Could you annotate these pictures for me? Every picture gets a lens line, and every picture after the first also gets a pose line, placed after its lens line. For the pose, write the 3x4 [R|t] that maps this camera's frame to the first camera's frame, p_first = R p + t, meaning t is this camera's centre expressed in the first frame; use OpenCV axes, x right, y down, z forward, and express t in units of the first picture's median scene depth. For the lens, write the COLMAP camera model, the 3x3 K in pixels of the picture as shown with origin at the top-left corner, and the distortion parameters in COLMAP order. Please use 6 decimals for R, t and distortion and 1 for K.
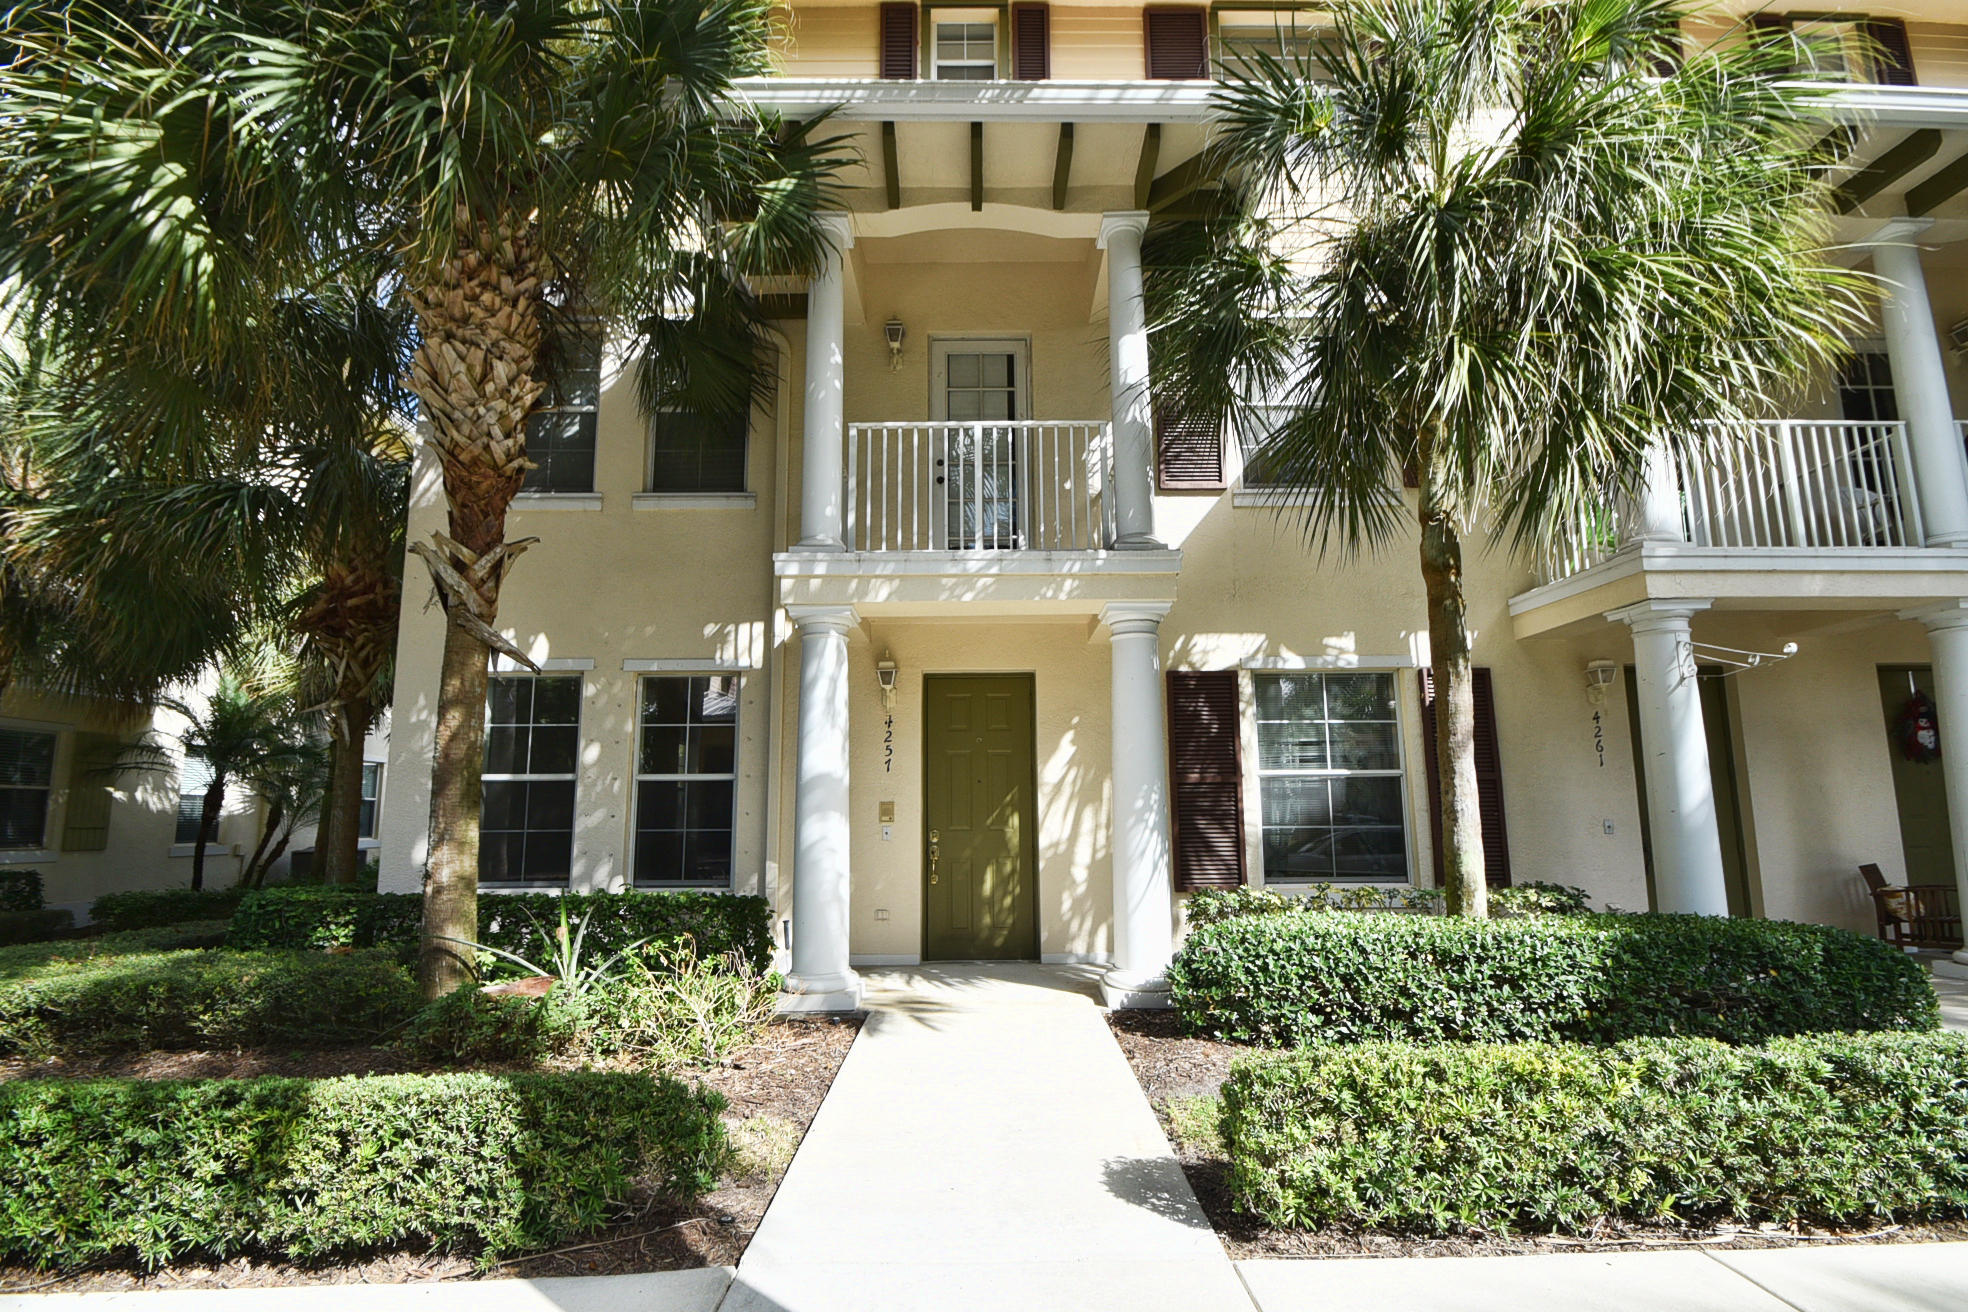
lens RADIAL K [[843.8, 0, 987.6], [0, 843.8, 662.3], [0, 0, 1]] dist [-0.009755, 0.000278]
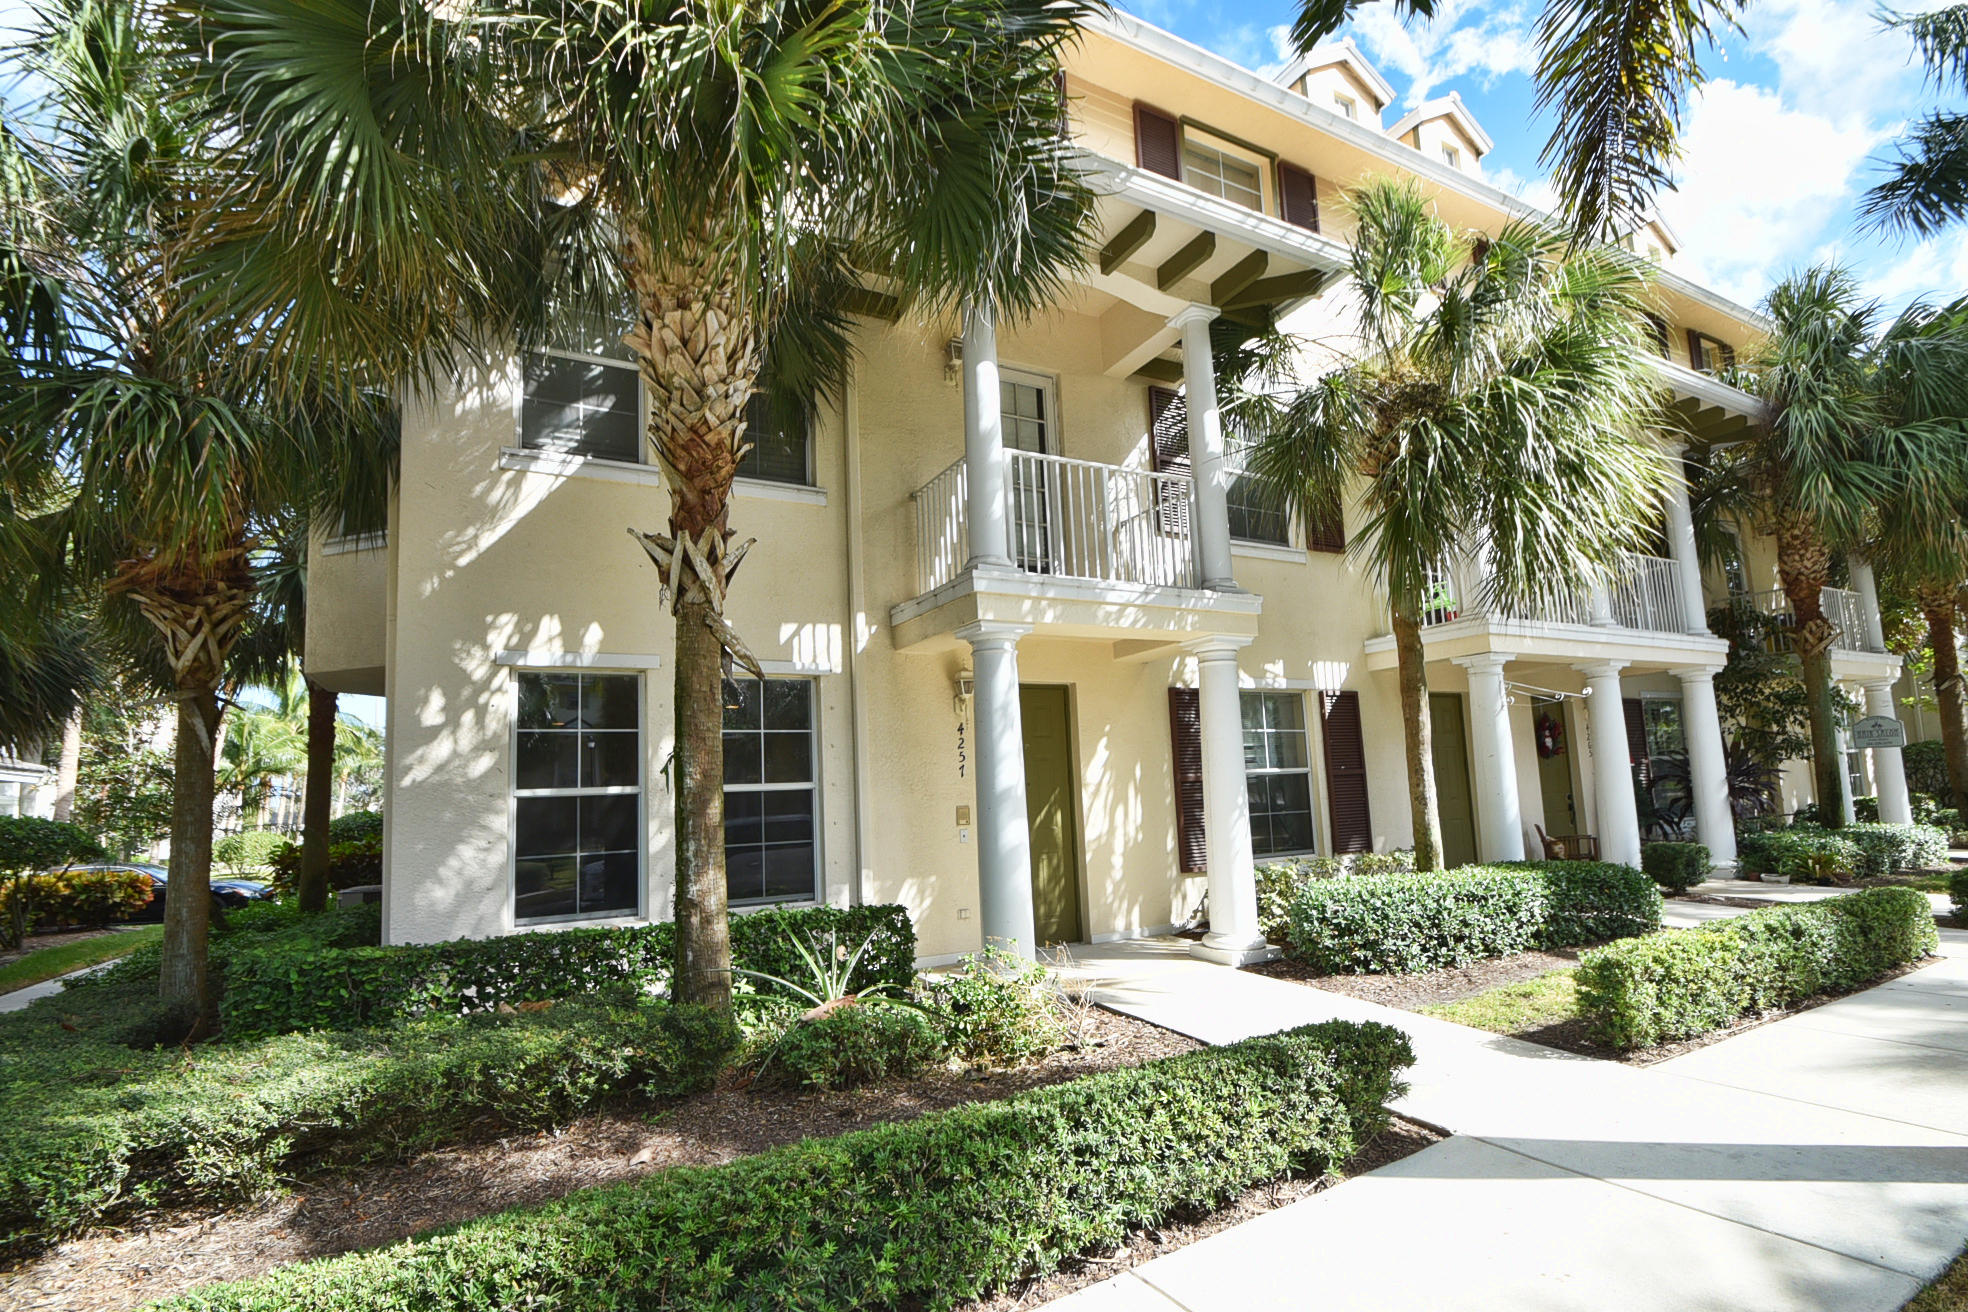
lens RADIAL K [[876.4, 0, 983.0], [0, 876.4, 662.4], [0, 0, 1]] dist [-0.014240, -0.001041]
pose [[0.890682, 0.040441, 0.452825, -0.588336], [-0.046975, 0.998891, 0.003189, -0.016289], [-0.452194, -0.024111, 0.891594, 0.023650]]
